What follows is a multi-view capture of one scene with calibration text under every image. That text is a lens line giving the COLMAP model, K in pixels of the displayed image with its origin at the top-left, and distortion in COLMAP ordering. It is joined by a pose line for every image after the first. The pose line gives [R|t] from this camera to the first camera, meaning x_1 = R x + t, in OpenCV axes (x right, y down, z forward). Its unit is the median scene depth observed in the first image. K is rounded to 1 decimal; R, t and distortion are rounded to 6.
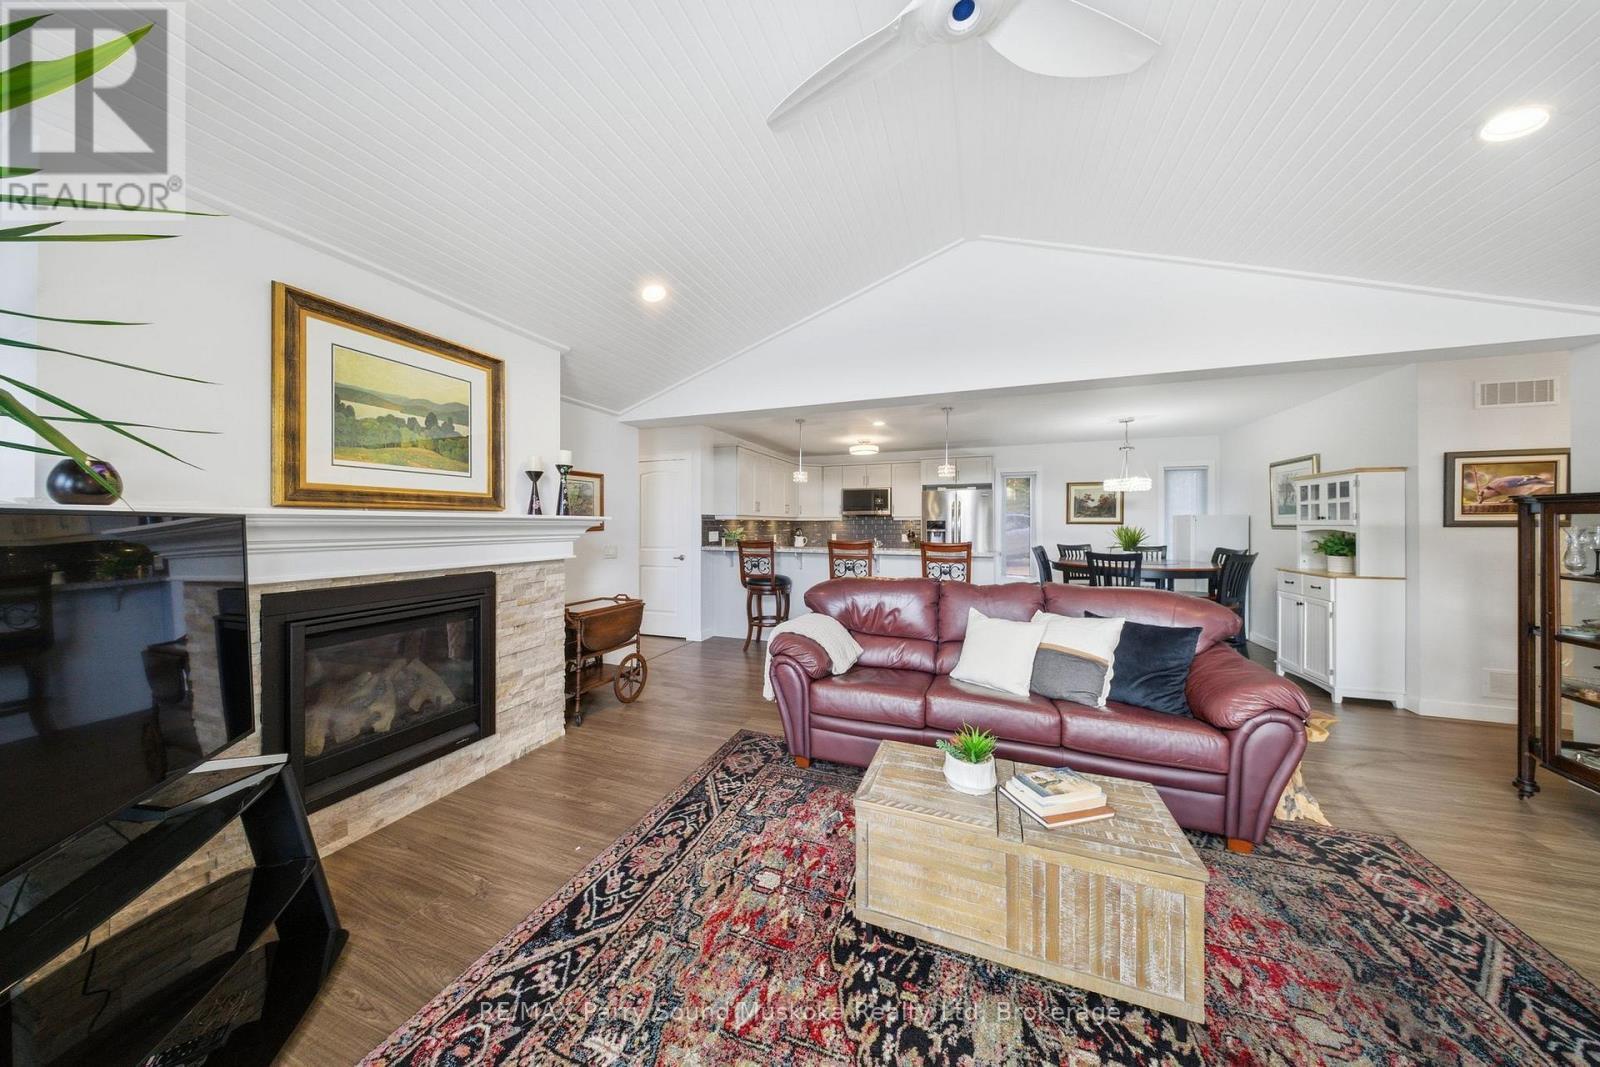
lens RADIAL K [[488.0, 0, 801.7], [0, 488.0, 522.0], [0, 0, 1]] dist [-0.001677, -0.000023]
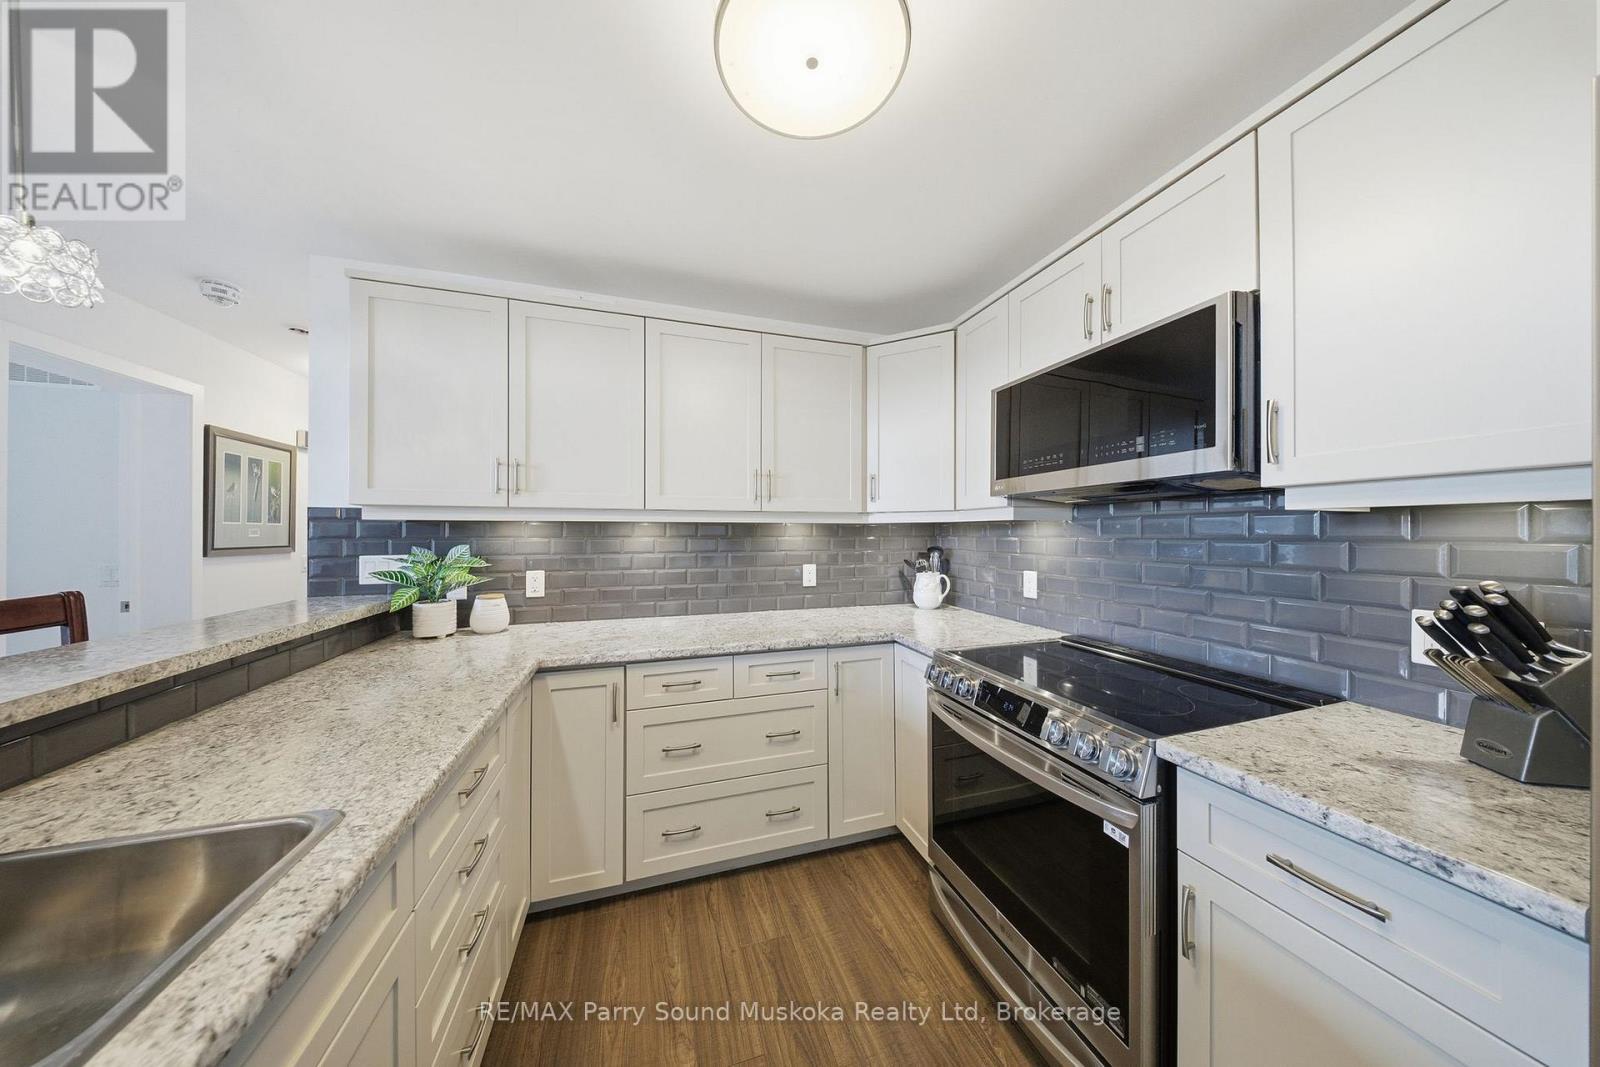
lens RADIAL K [[473.1, 0, 800.7], [0, 473.1, 532.5], [0, 0, 1]] dist [-0.000104, -0.002112]
pose [[0.611607, 0.000676, -0.791162, 0.725589], [0.002857, 0.999991, 0.003064, 0.007248], [0.791157, -0.004134, 0.611600, 2.764573]]
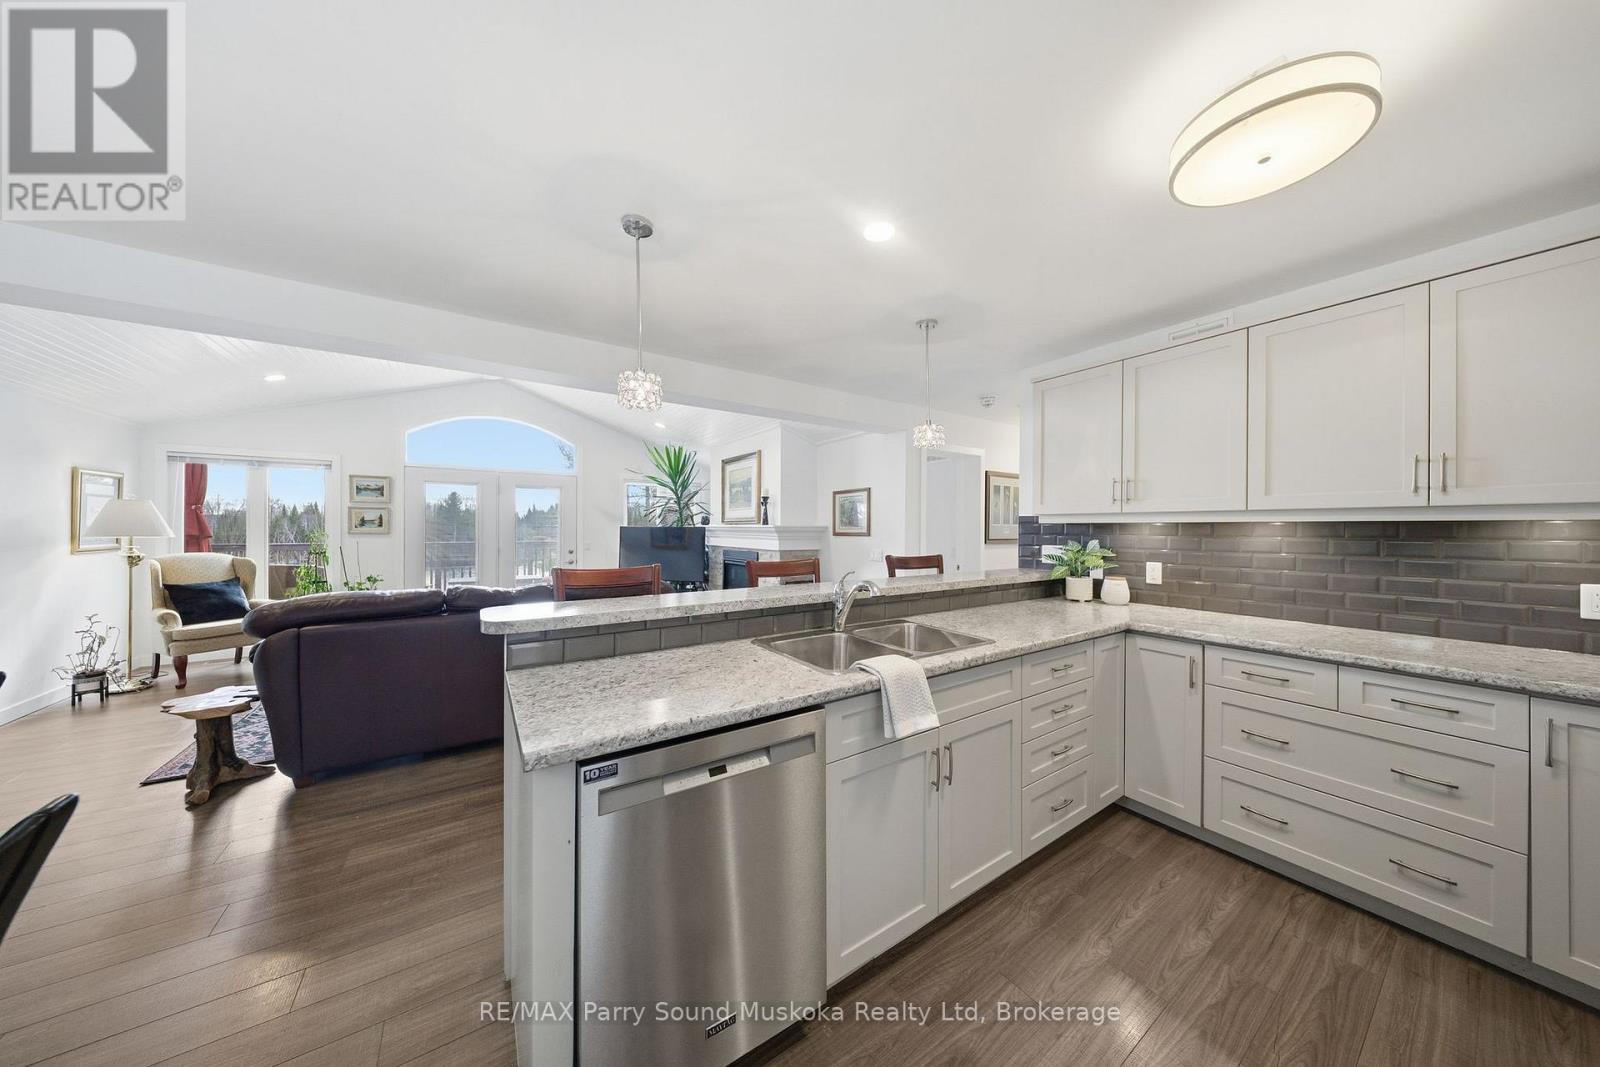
lens RADIAL K [[485.0, 0, 803.0], [0, 485.0, 530.5], [0, 0, 1]] dist [-0.000516, -0.003064]
pose [[-0.589404, 0.000247, -0.807838, 1.158270], [-0.001209, 0.999999, 0.001188, 0.005820], [0.807838, 0.001676, -0.589403, 2.939461]]
